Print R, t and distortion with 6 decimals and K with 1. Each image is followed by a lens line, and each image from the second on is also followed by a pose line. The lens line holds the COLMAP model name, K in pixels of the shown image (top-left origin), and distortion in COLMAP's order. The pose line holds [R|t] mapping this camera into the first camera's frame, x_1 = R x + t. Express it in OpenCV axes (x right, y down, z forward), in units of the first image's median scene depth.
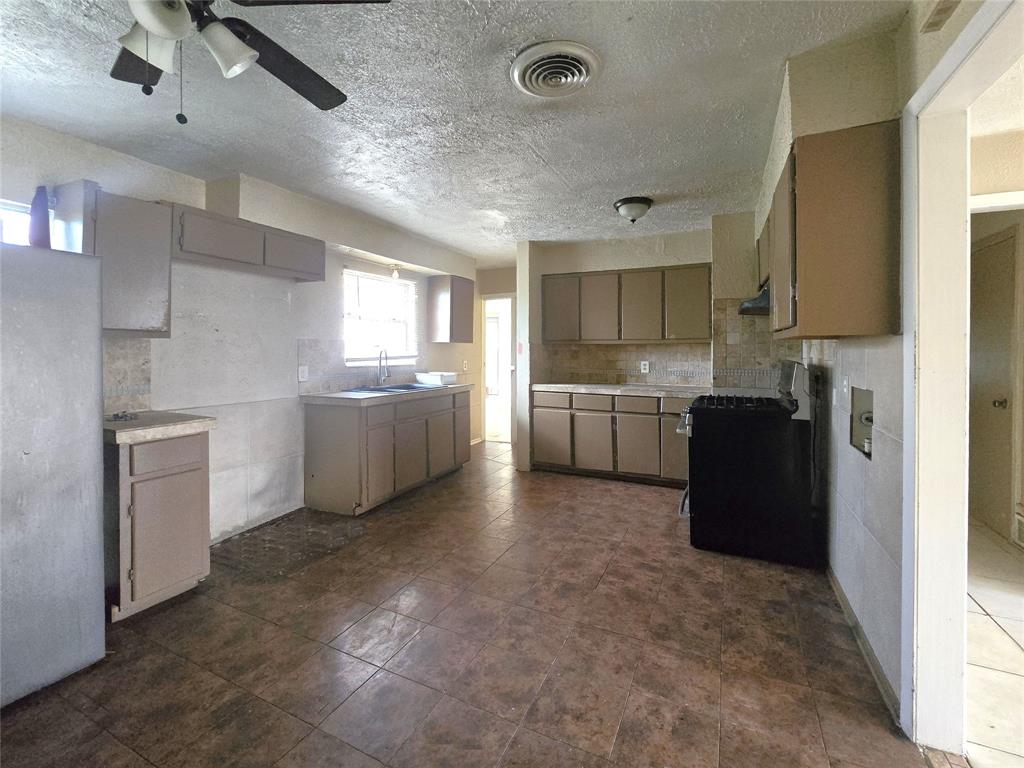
lens RADIAL K [[421.0, 0, 567.5], [0, 421.0, 379.5], [0, 0, 1]] dist [-0.000656, 0.000013]
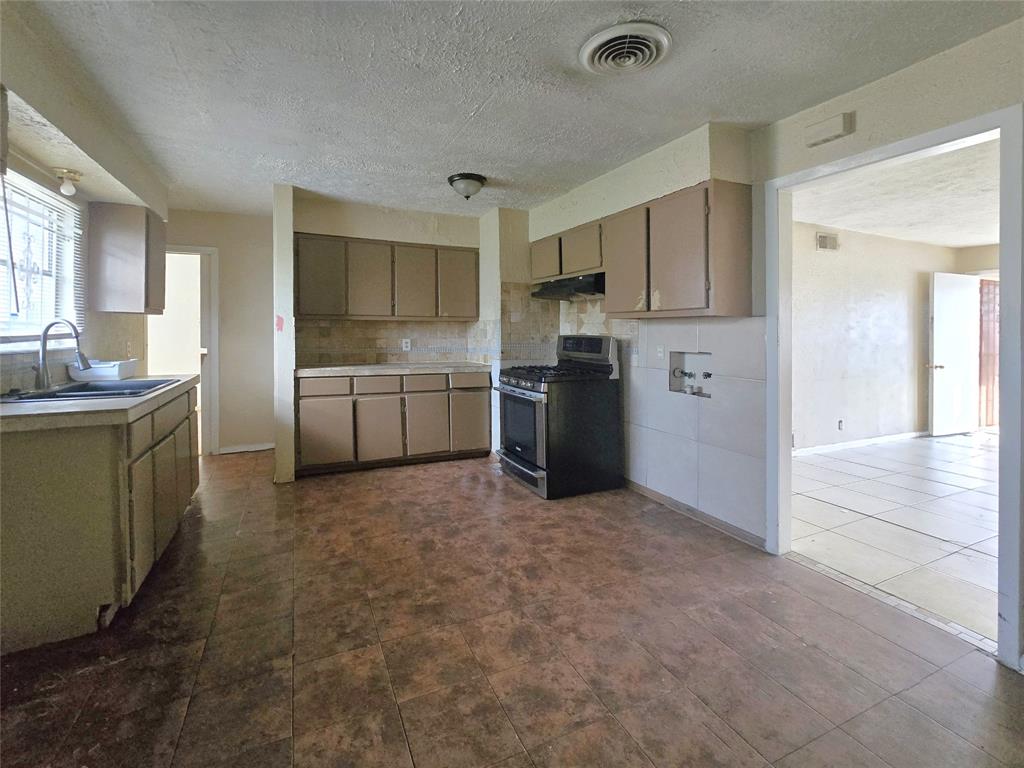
lens RADIAL K [[407.4, 0, 507.1], [0, 407.4, 355.6], [0, 0, 1]] dist [-0.001208, -0.000119]
pose [[0.709177, -0.039960, 0.703898, -0.603337], [0.046085, 0.998885, 0.010277, -0.007385], [-0.703523, 0.025151, 0.710227, 0.322874]]
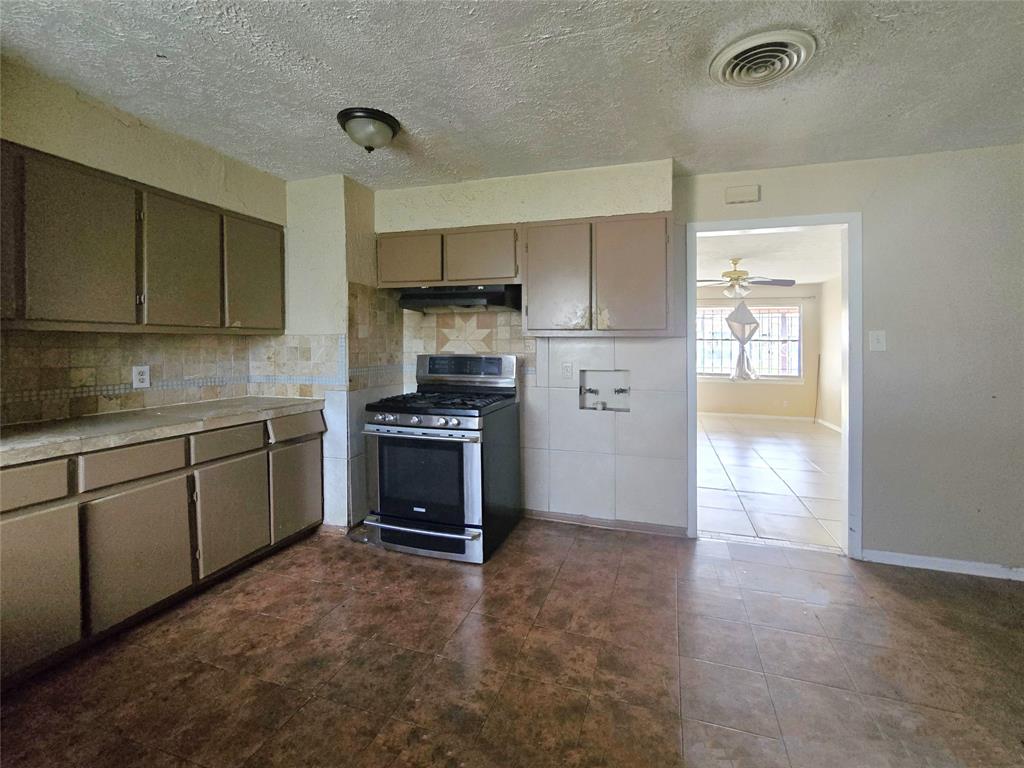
lens RADIAL K [[411.4, 0, 511.6], [0, 411.4, 359.8], [0, 0, 1]] dist [-0.000374, -0.000137]
pose [[0.007081, -0.038293, 0.999241, -0.632536], [0.069701, 0.996855, 0.037708, -0.073349], [-0.997543, 0.069381, 0.009728, 1.010192]]
